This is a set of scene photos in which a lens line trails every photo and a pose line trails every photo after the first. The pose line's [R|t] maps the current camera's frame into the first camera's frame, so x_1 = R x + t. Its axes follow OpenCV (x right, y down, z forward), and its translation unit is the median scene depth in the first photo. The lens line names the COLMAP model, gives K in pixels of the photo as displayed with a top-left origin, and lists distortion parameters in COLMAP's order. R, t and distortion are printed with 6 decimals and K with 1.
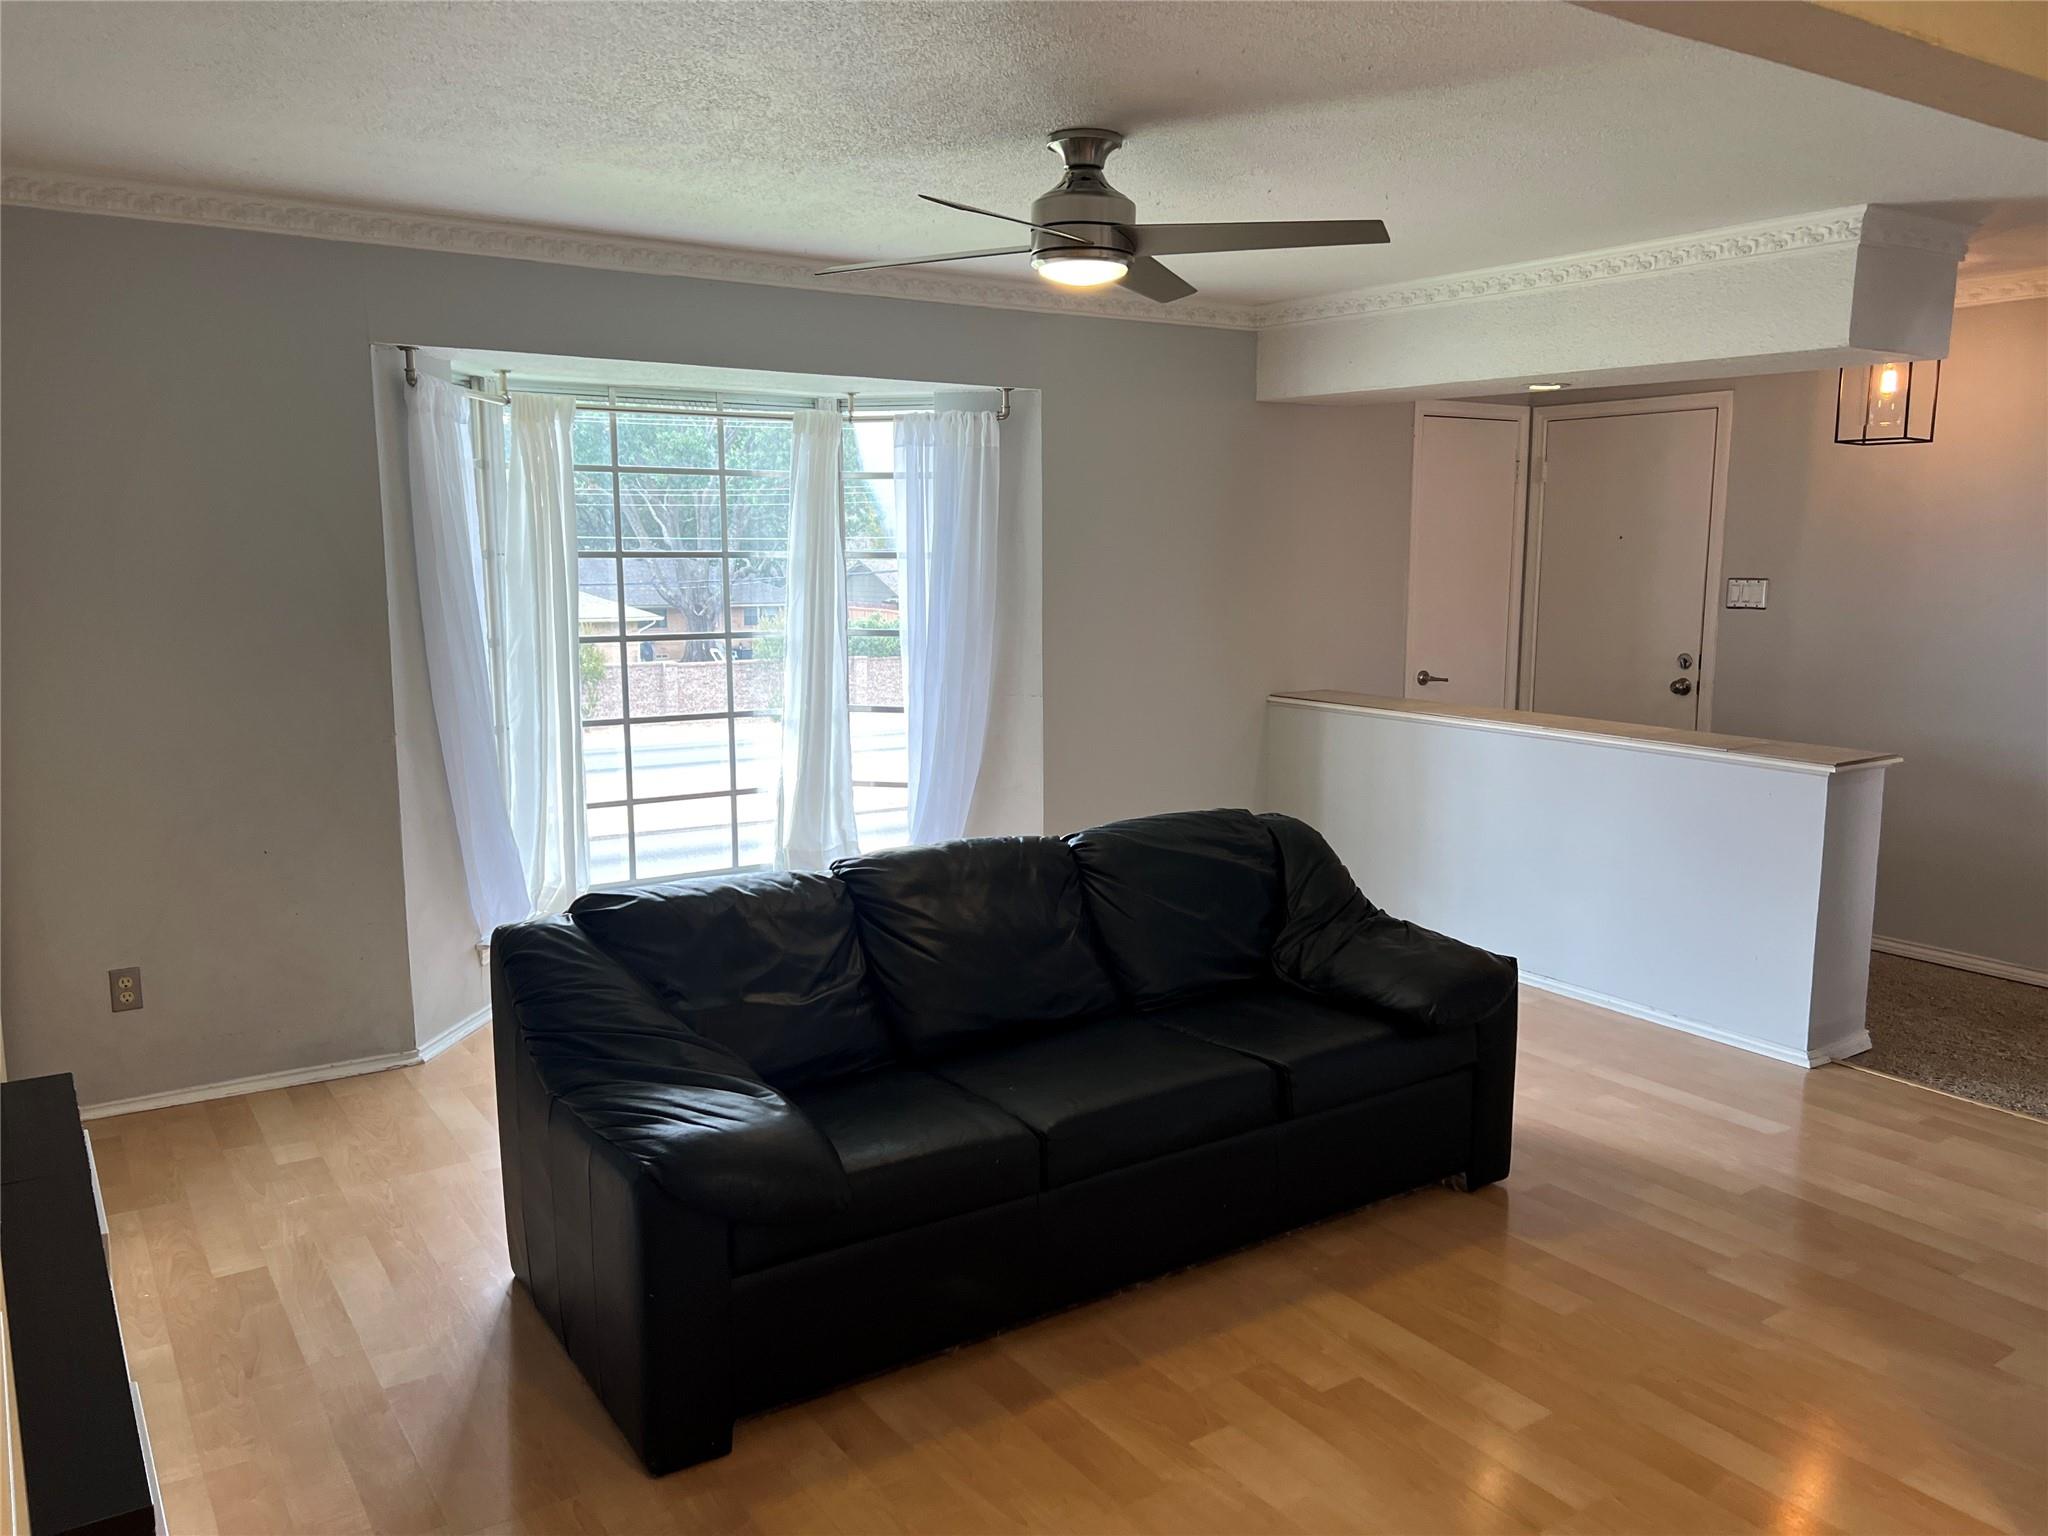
lens RADIAL K [[1536.8, 0, 1022.3], [0, 1536.8, 778.8], [0, 0, 1]] dist [0.071659, -0.110936]
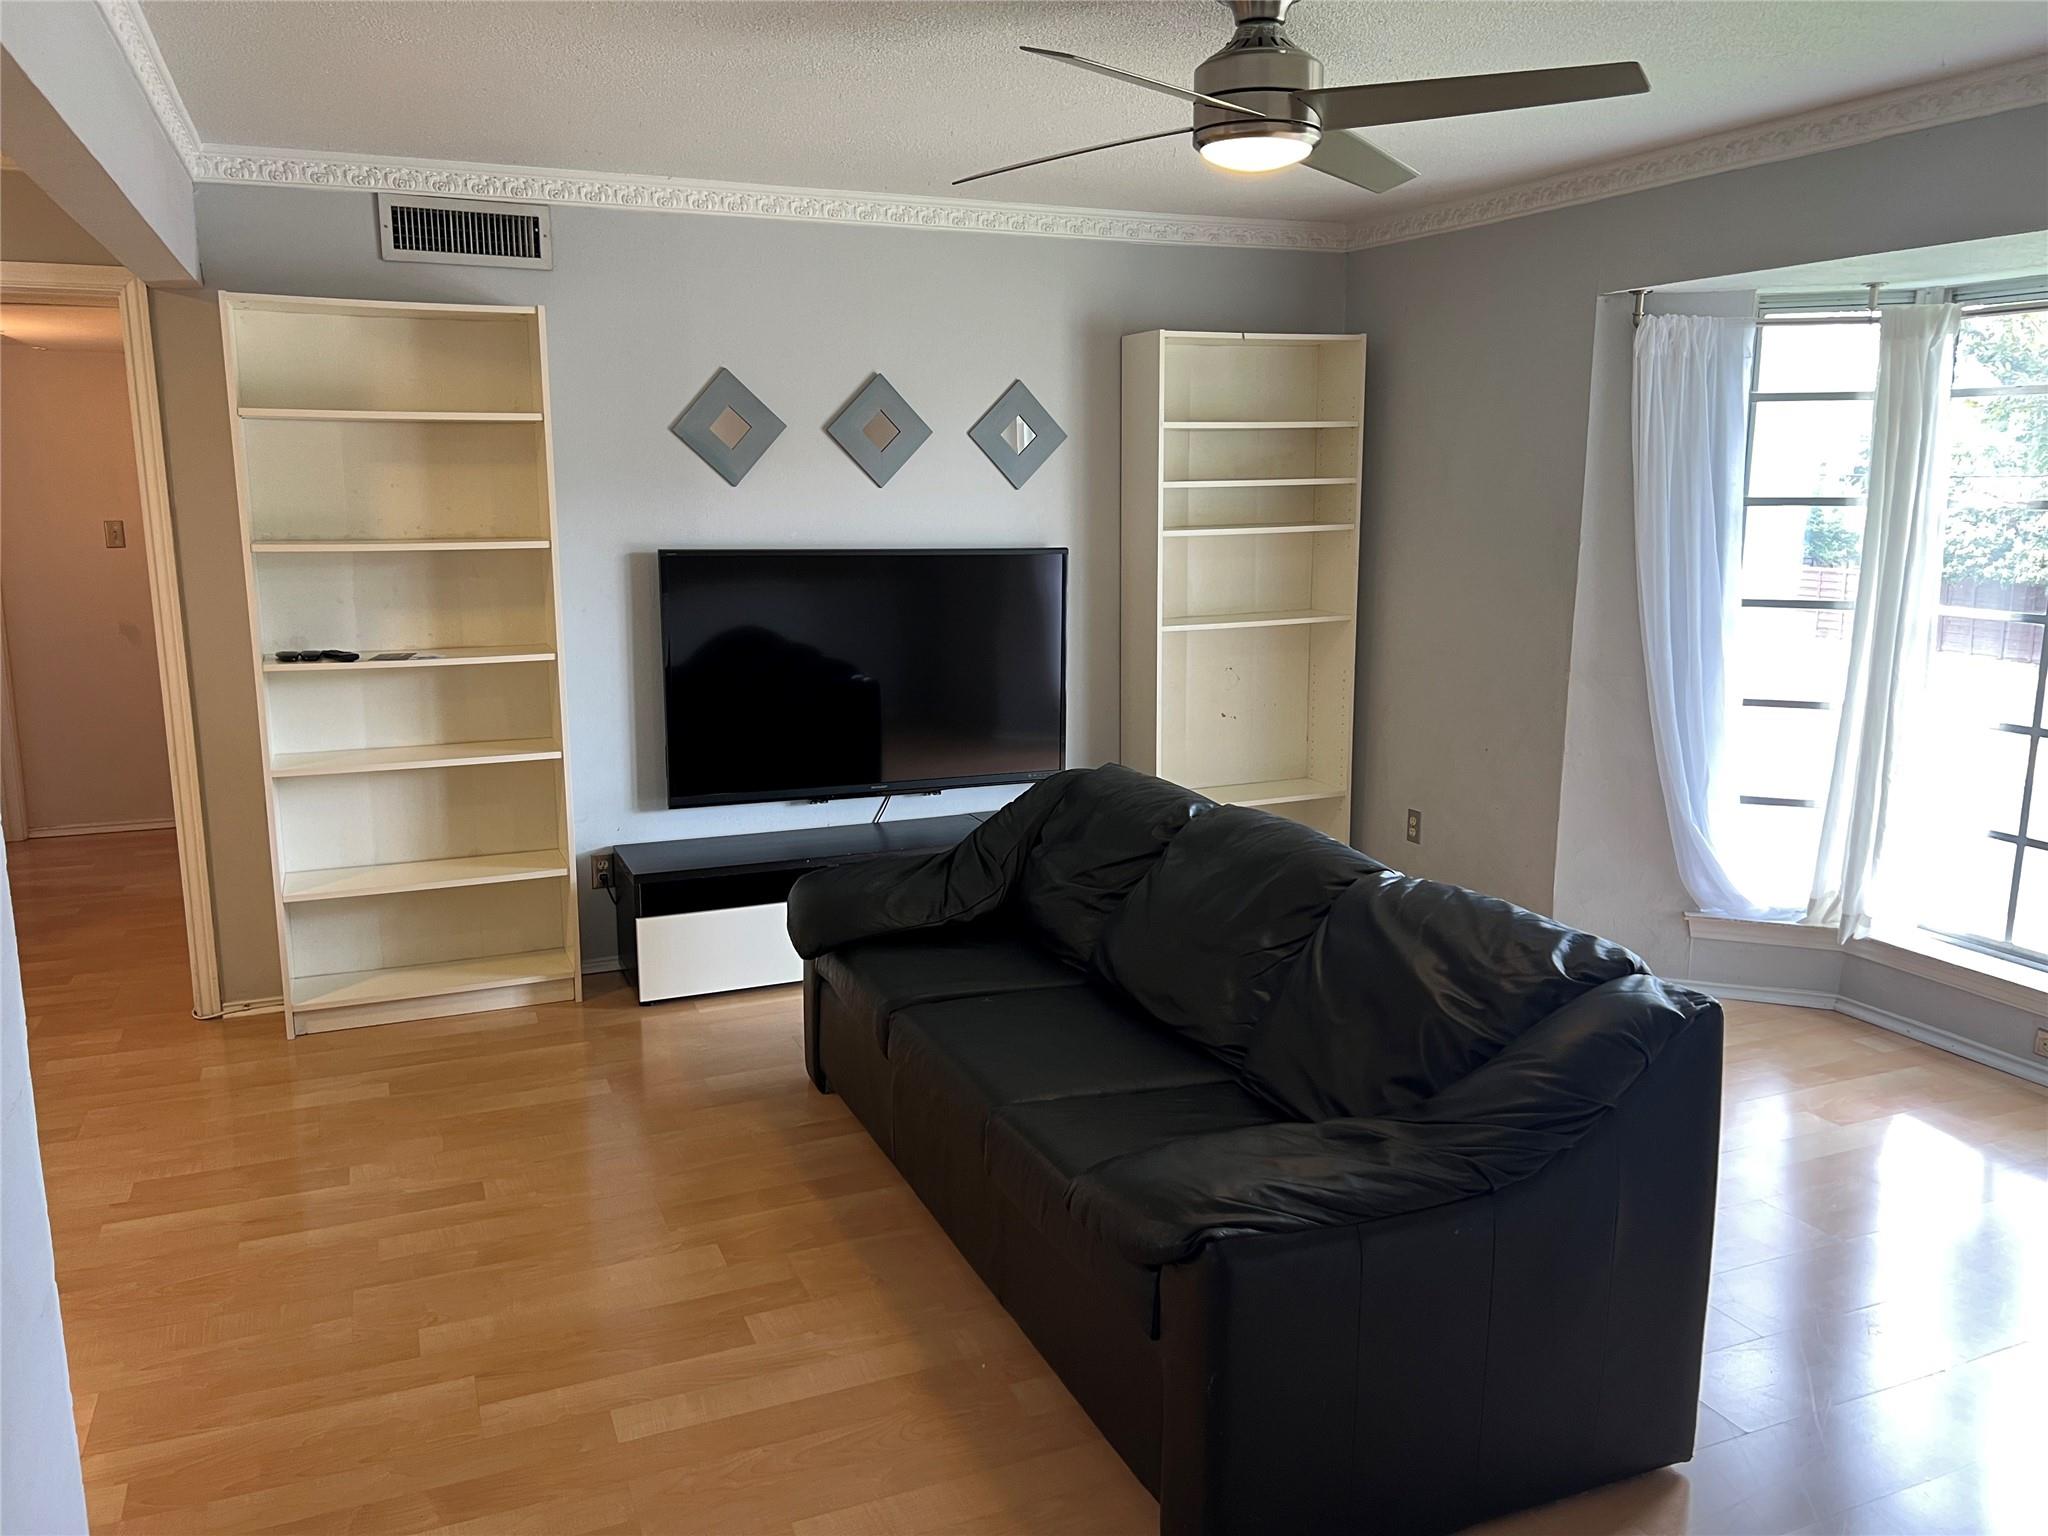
lens RADIAL K [[1536.8, 0, 1022.3], [0, 1536.8, 778.8], [0, 0, 1]] dist [0.071659, -0.110936]
pose [[-0.195821, 0.193248, -0.961410, 0.901062], [-0.141639, 0.964537, 0.222726, -0.179568], [0.970357, 0.179788, -0.161506, 1.055887]]
